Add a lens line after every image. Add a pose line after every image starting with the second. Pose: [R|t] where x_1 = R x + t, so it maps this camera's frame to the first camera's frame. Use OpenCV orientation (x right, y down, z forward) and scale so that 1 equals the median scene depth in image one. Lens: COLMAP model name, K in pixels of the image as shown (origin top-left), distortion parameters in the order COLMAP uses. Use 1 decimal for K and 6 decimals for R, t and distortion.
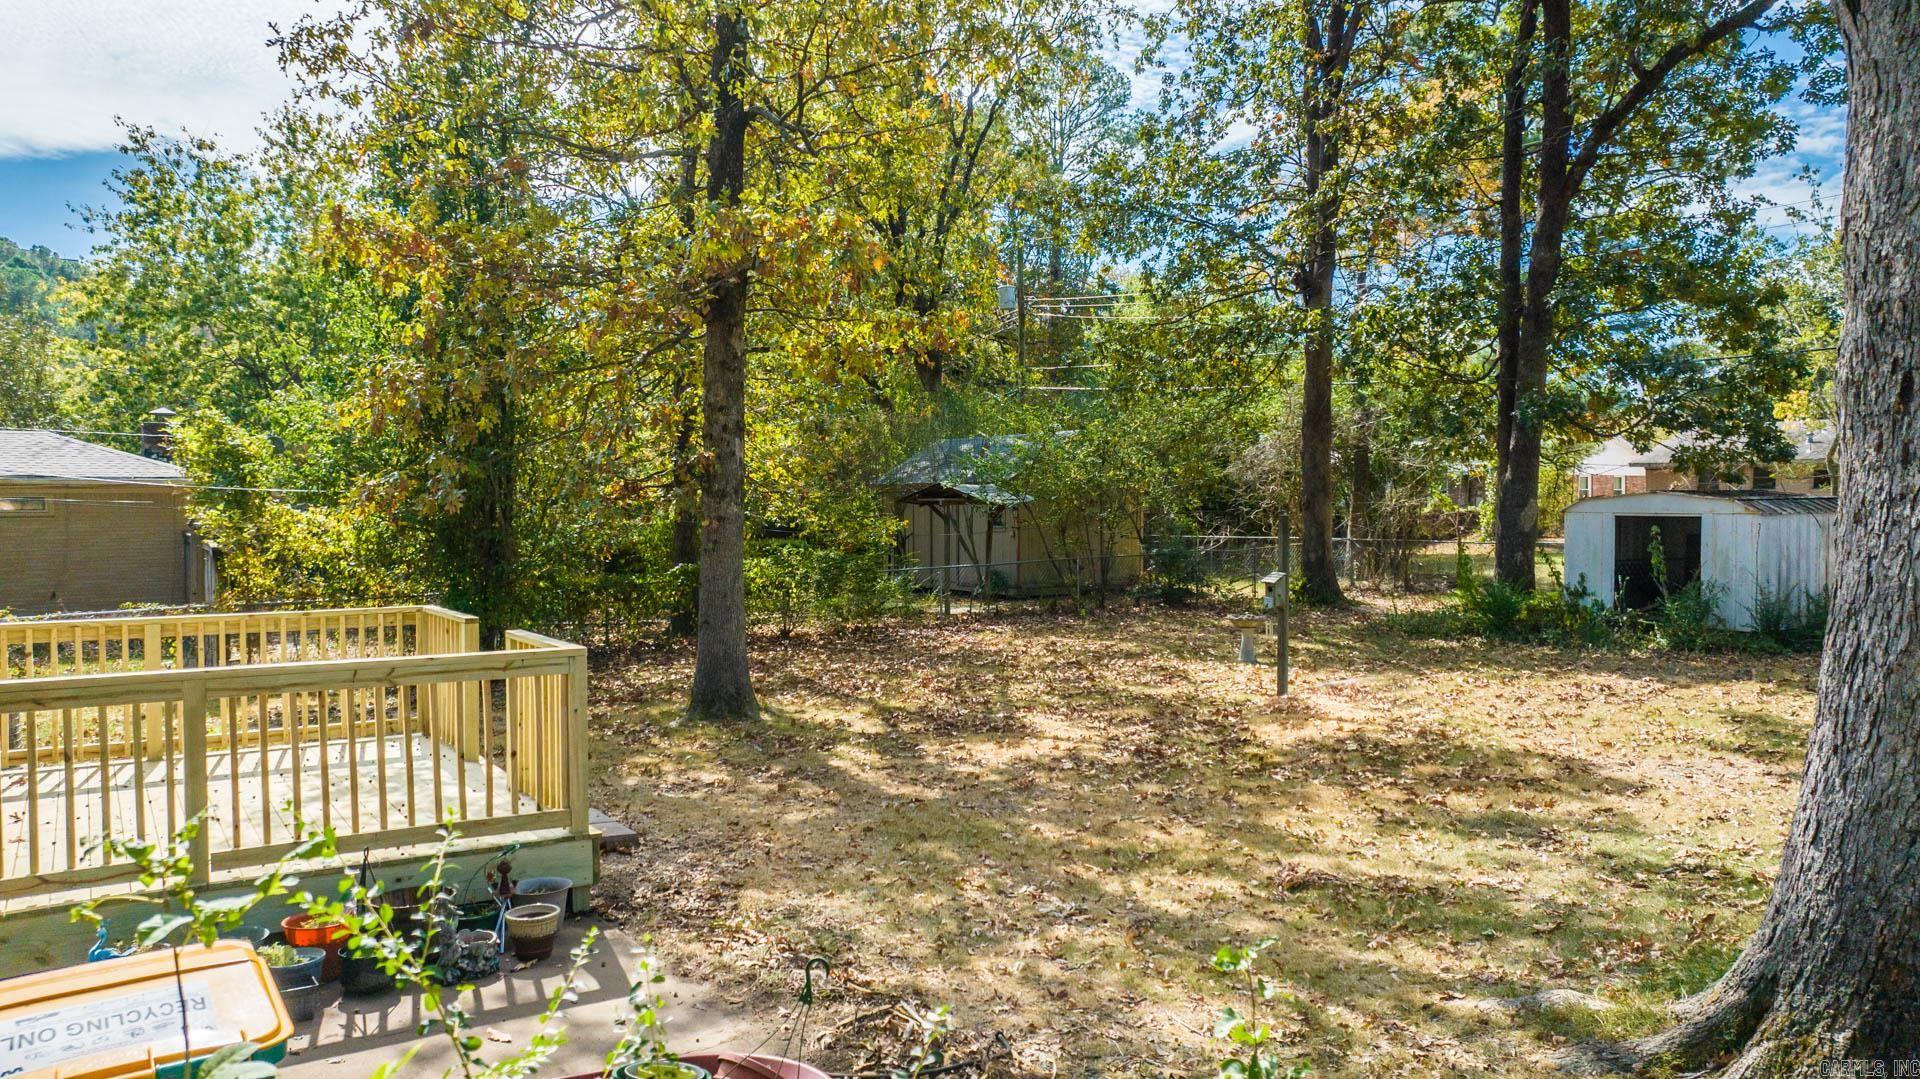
lens RADIAL K [[1318.0, 0, 960.0], [0, 1318.0, 539.5], [0, 0, 1]] dist [-0.067326, -0.001541]
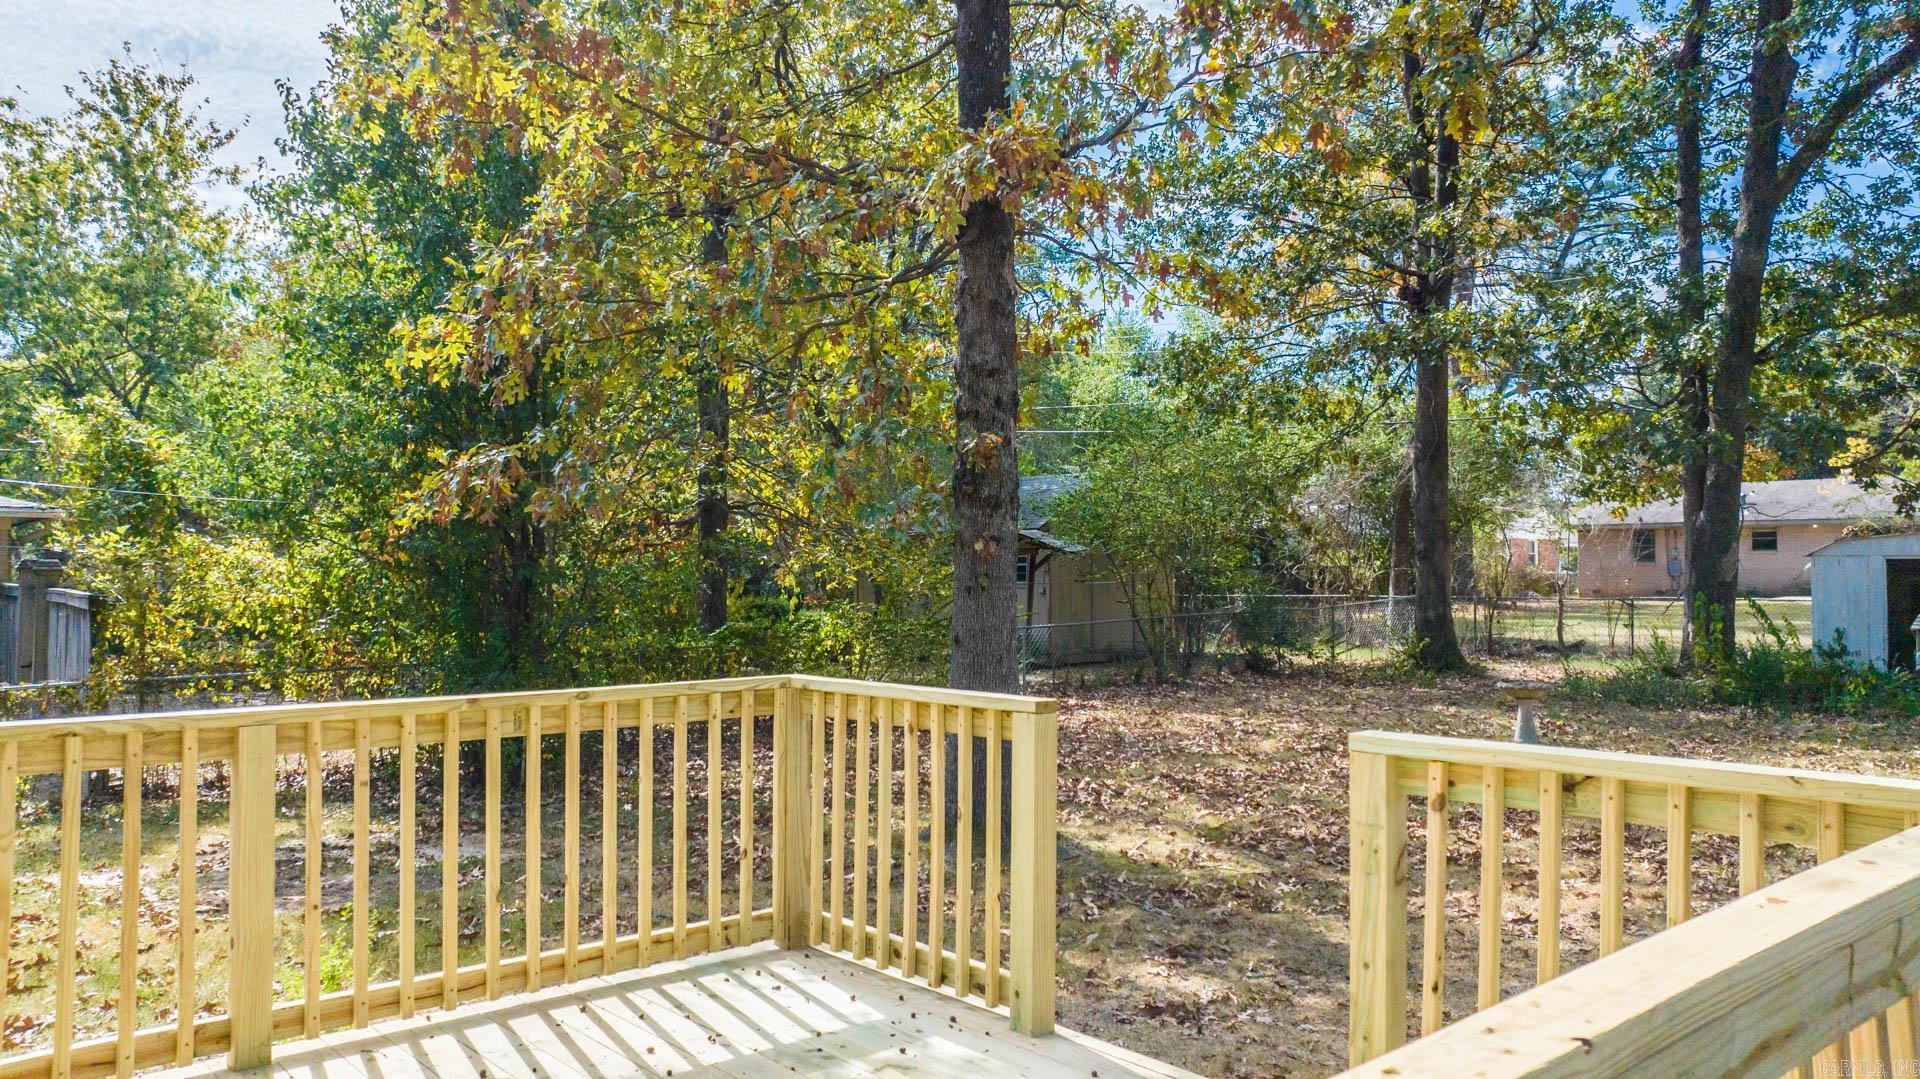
lens RADIAL K [[1353.3, 0, 960.0], [0, 1353.3, 539.5], [0, 0, 1]] dist [-0.011946, -0.005300]
pose [[0.992575, 0.003661, 0.121577, -0.185211], [0.002377, 0.998772, -0.049482, 0.009901], [-0.121609, 0.049403, 0.991348, 0.207387]]
